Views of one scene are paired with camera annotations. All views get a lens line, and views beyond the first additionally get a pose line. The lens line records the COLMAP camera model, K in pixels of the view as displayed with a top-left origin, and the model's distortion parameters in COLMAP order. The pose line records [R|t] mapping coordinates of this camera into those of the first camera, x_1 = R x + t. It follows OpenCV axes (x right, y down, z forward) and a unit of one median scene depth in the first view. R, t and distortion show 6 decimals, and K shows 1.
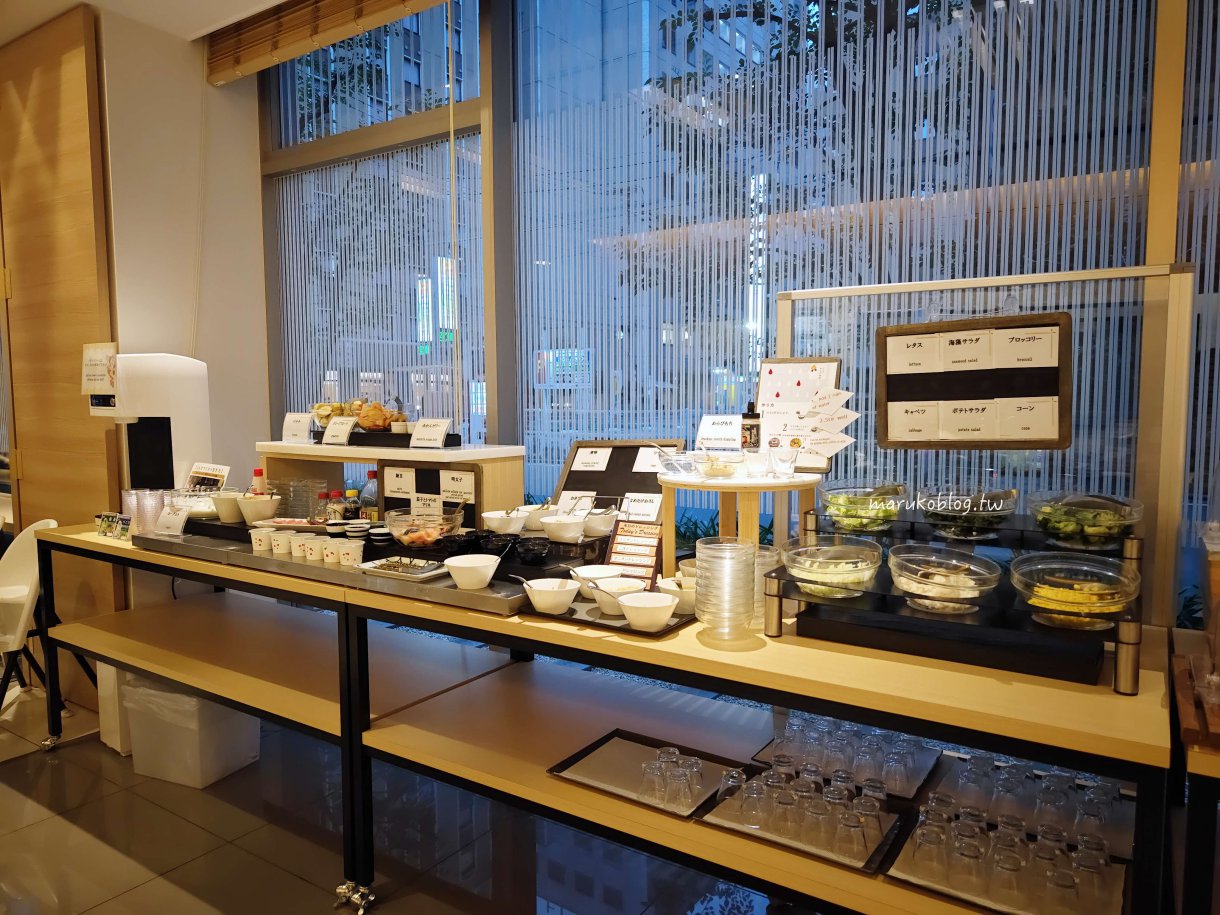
lens RADIAL K [[819.2, 0, 610.0], [0, 819.2, 457.5], [0, 0, 1]] dist [0.003021, 0.000784]
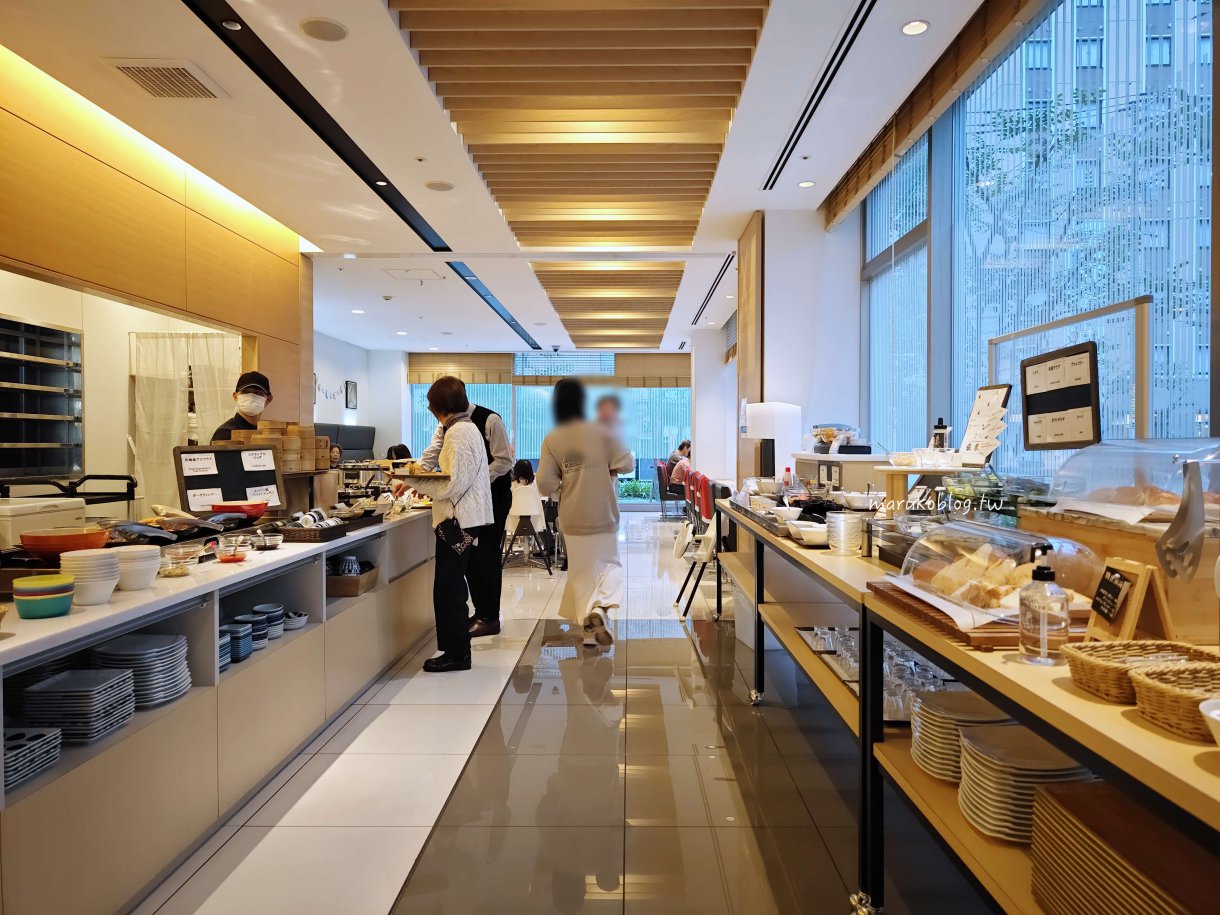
lens RADIAL K [[819.2, 0, 610.0], [0, 819.2, 457.5], [0, 0, 1]] dist [0.003021, 0.000784]
pose [[0.537308, 0.014446, -0.843262, 1.094604], [-0.061190, 0.997886, -0.021895, 0.071305], [0.841163, 0.063364, 0.537056, -0.286434]]
